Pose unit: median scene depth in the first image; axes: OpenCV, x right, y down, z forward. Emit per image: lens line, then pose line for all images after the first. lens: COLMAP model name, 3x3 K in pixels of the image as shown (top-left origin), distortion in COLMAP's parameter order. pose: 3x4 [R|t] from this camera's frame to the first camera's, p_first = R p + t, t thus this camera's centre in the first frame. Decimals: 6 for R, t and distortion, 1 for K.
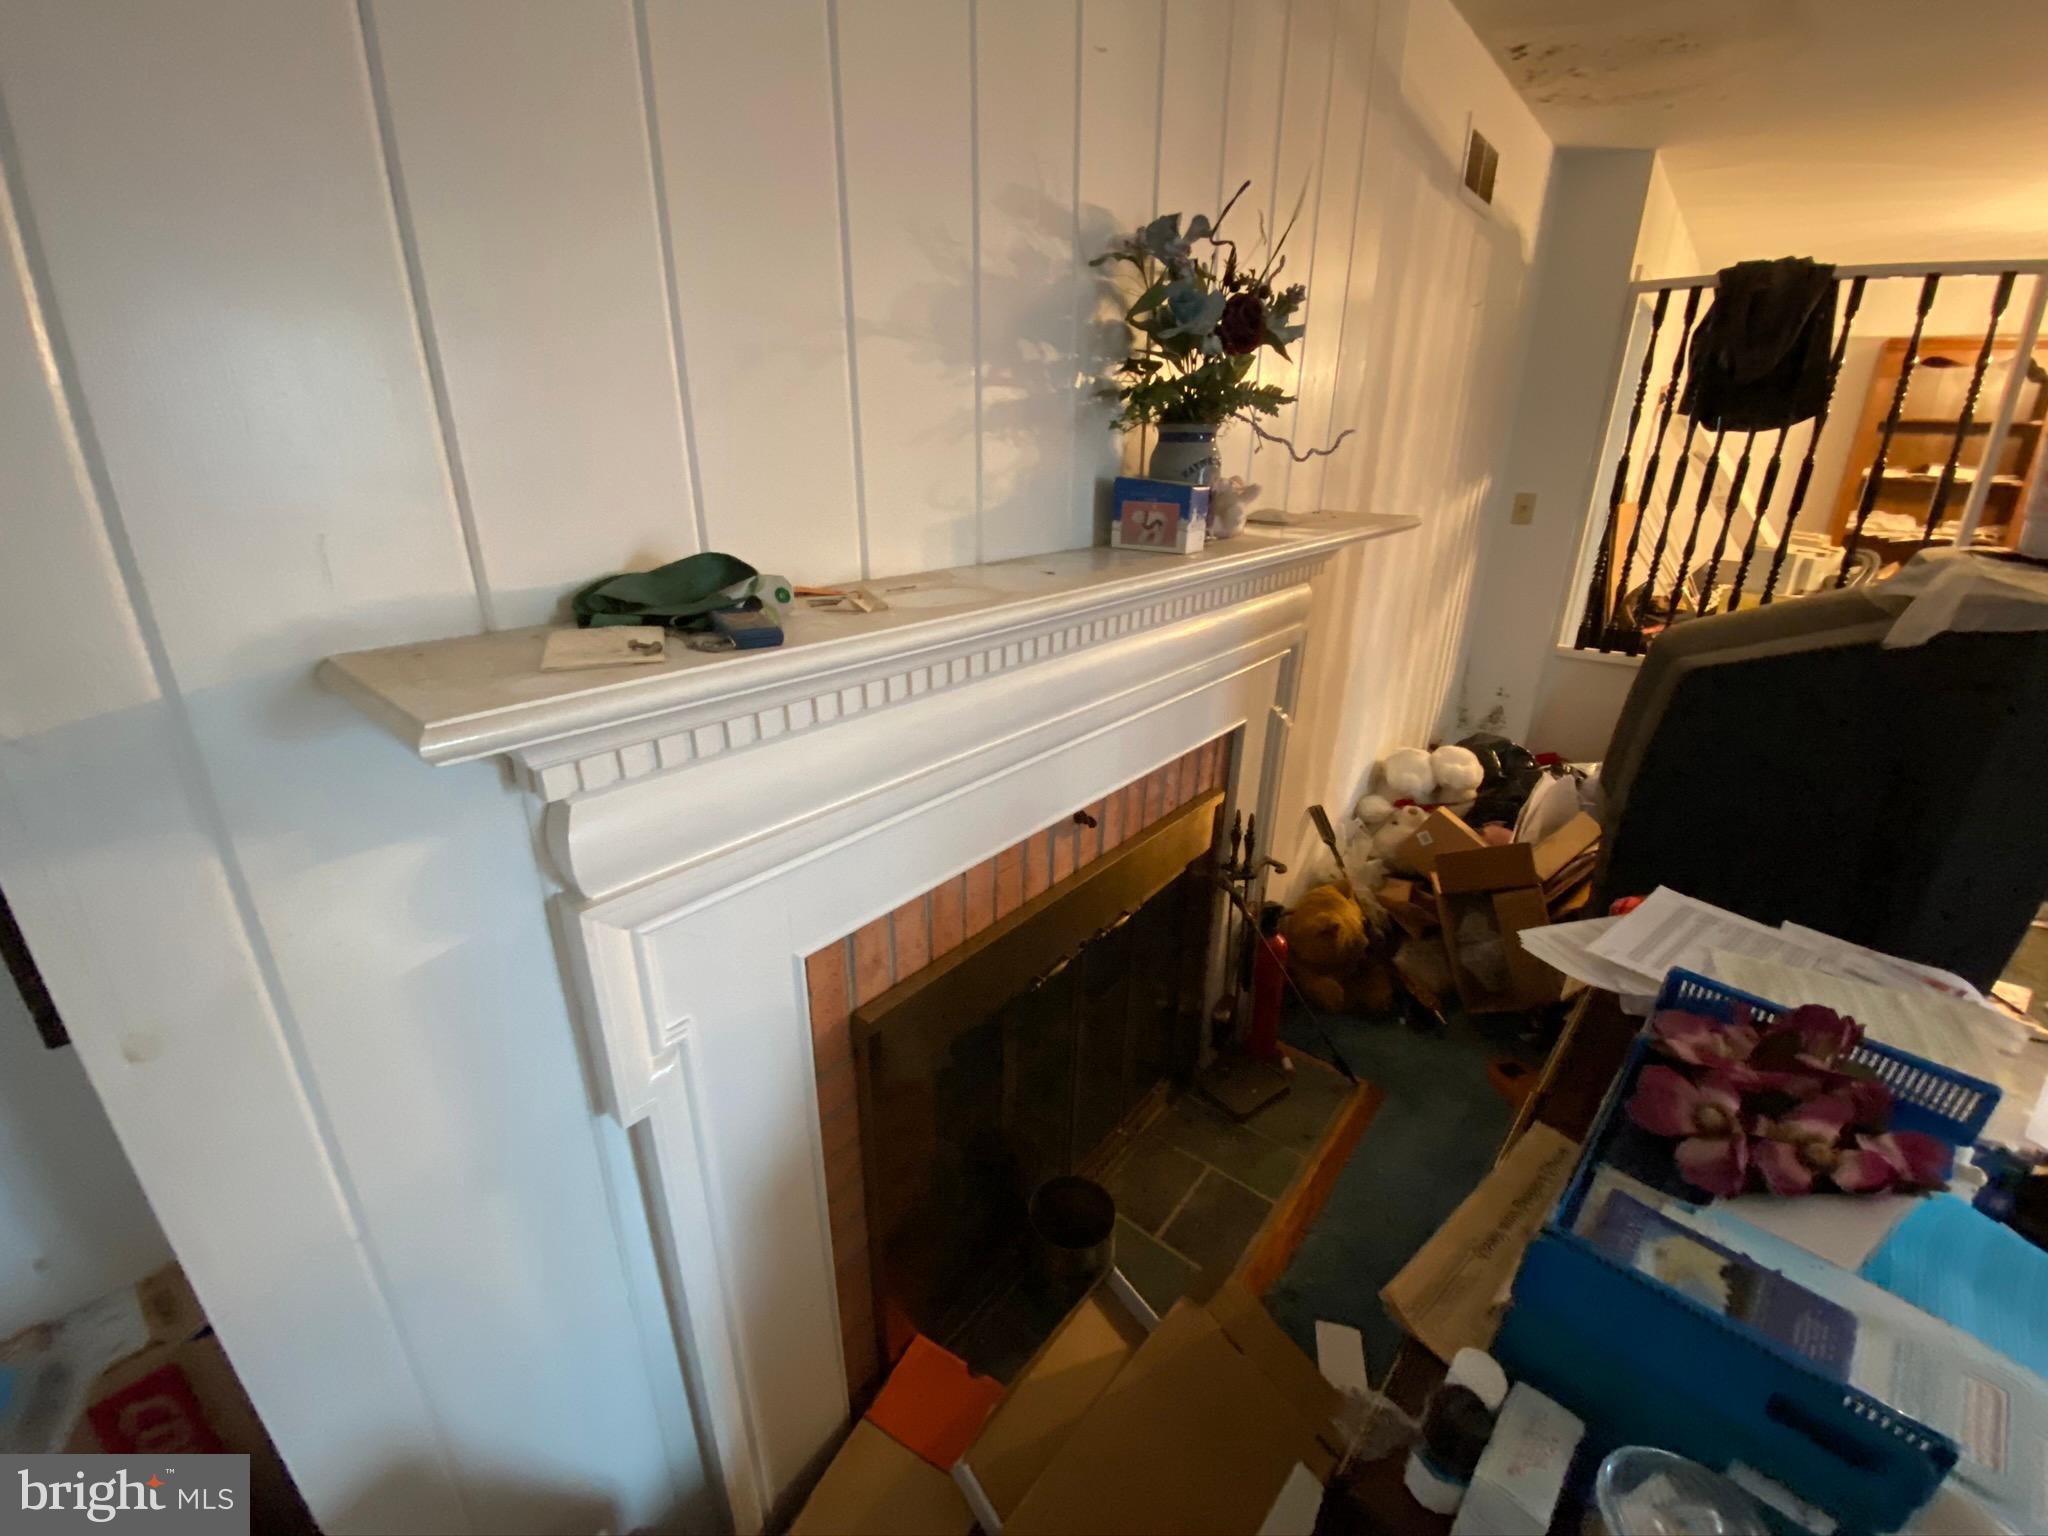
lens RADIAL K [[825.6, 0, 1017.2], [0, 825.6, 757.7], [0, 0, 1]] dist [0.018142, -0.016369]
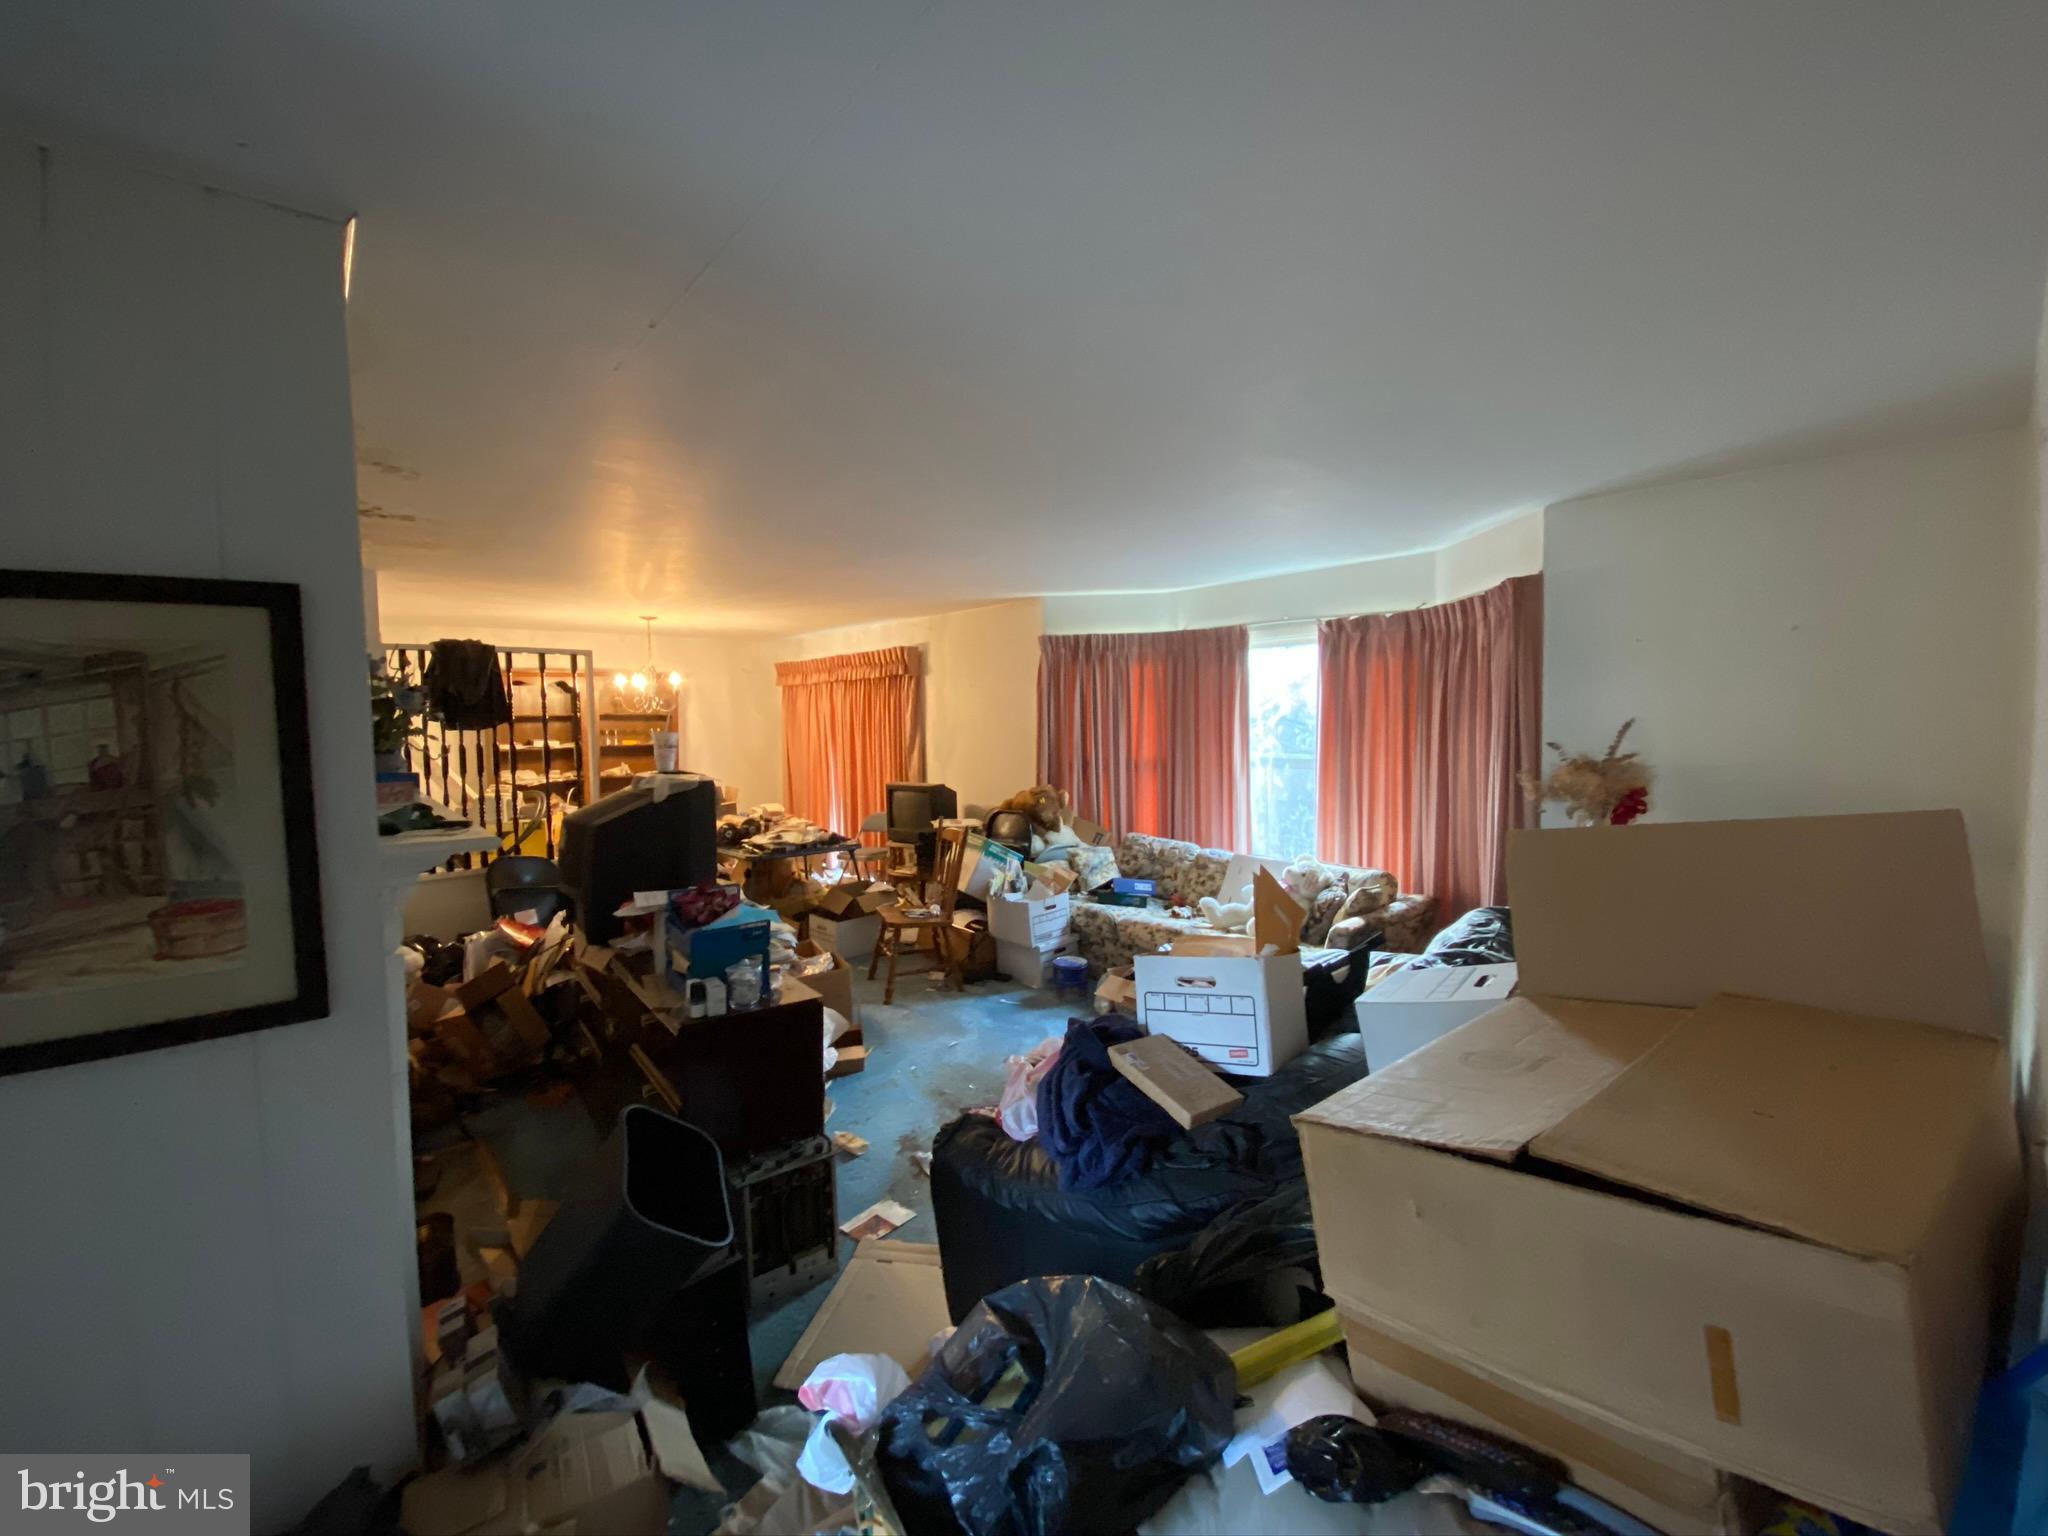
lens RADIAL K [[825.6, 0, 1017.2], [0, 825.6, 757.7], [0, 0, 1]] dist [0.018142, -0.016369]
pose [[0.163729, -0.065144, 0.984352, -0.626552], [0.375500, 0.926822, -0.001121, 0.078963], [-0.912246, 0.369808, 0.176209, -0.296412]]
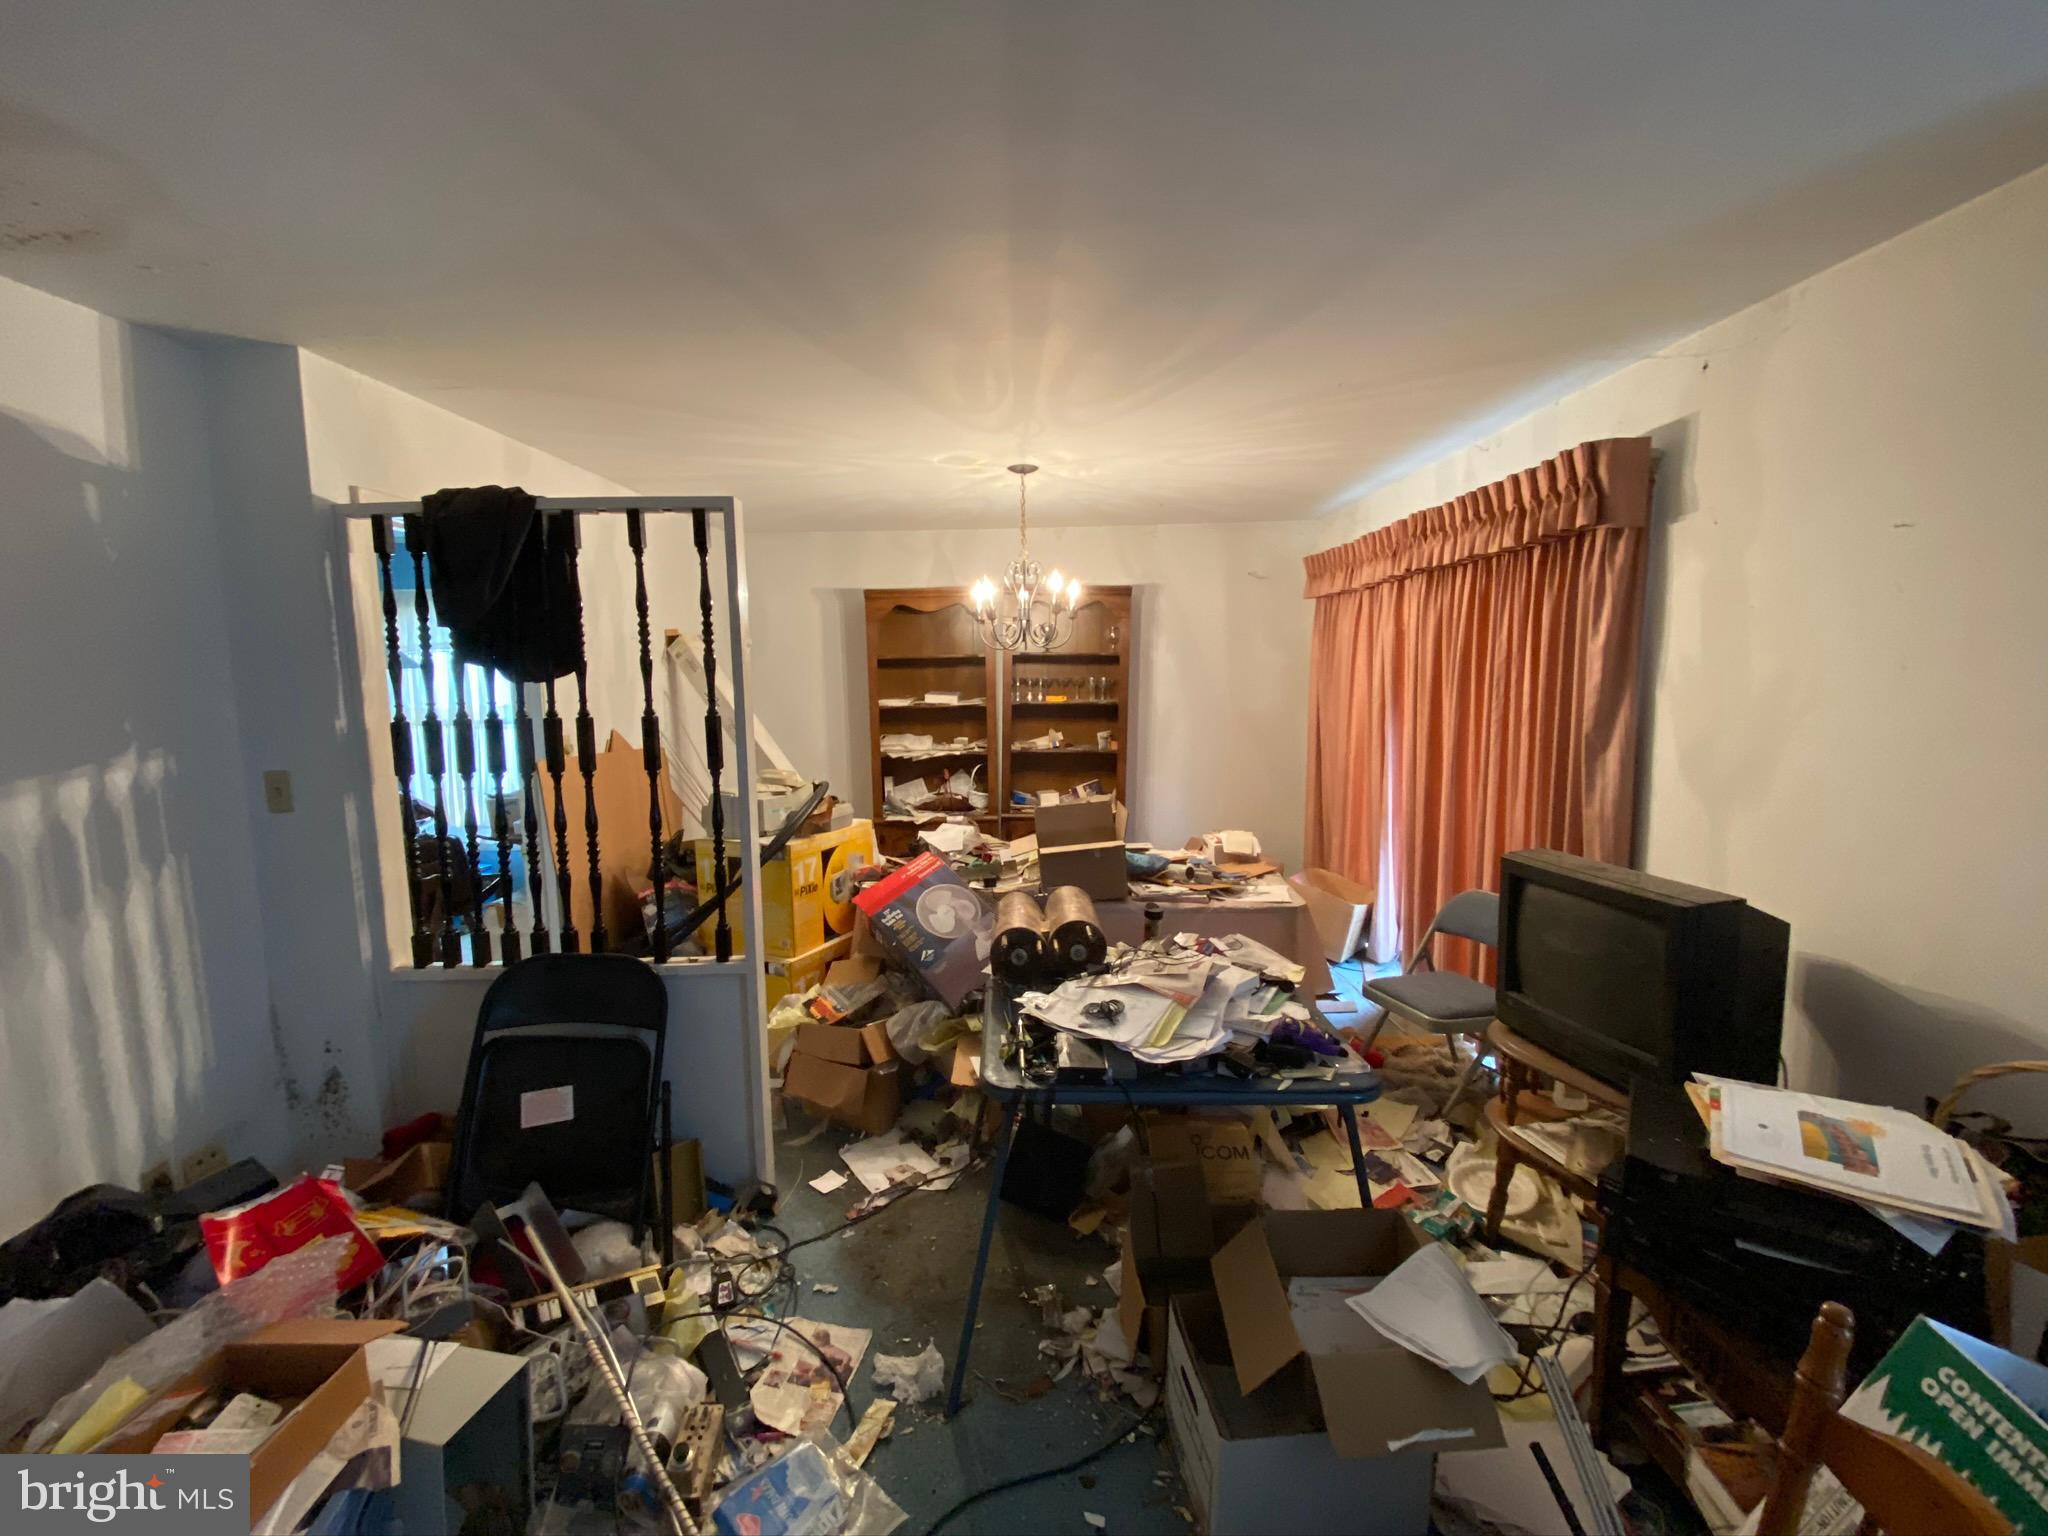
lens RADIAL K [[825.6, 0, 1017.2], [0, 825.6, 757.7], [0, 0, 1]] dist [0.018142, -0.016369]
pose [[0.780496, -0.090887, 0.618519, 0.746545], [0.253106, 0.950601, -0.179705, -0.048971], [-0.571632, 0.296810, 0.764945, 0.110651]]
